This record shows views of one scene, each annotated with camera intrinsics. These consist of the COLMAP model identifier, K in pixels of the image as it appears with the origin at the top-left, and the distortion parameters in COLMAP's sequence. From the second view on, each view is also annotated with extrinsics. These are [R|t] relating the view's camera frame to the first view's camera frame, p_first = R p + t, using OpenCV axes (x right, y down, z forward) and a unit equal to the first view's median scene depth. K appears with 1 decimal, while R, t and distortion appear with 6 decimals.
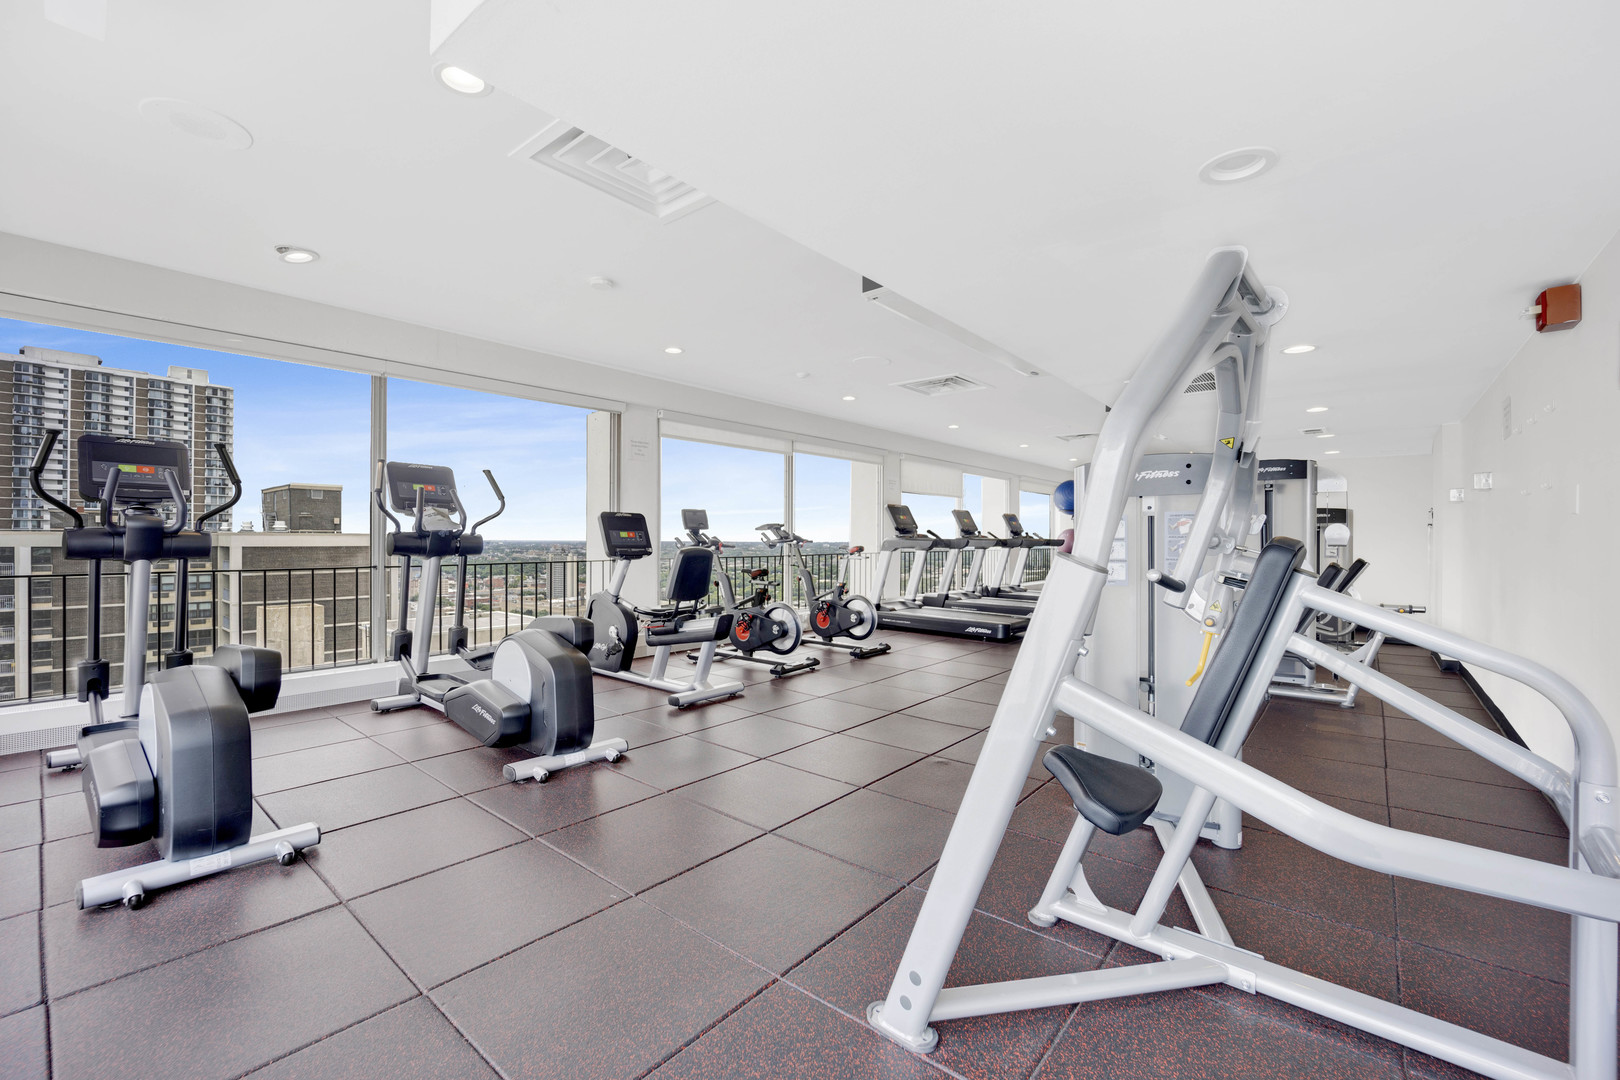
lens RADIAL K [[680.2, 0, 819.4], [0, 680.2, 540.7], [0, 0, 1]] dist [-0.024892, -0.000201]
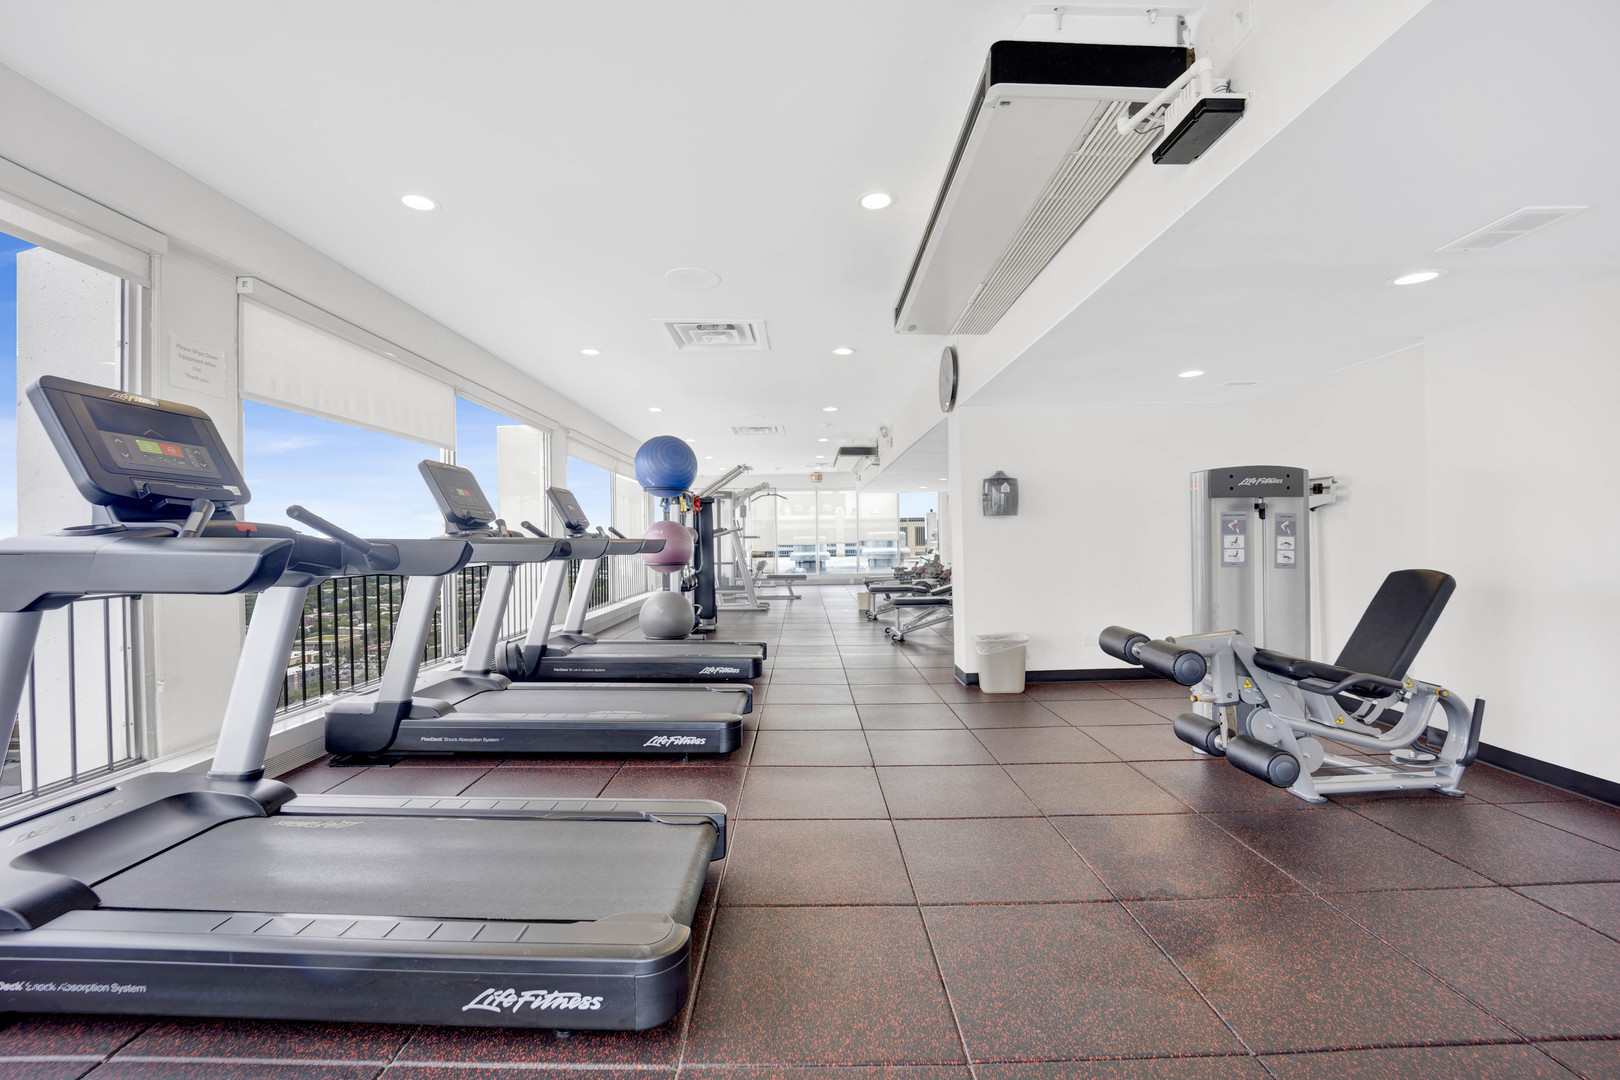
lens RADIAL K [[680.2, 0, 819.4], [0, 680.2, 540.7], [0, 0, 1]] dist [-0.024892, -0.000201]
pose [[0.767524, -0.010867, 0.640928, 0.126068], [0.011790, 0.999926, 0.002835, -0.001560], [-0.640911, 0.005381, 0.767596, 0.578751]]
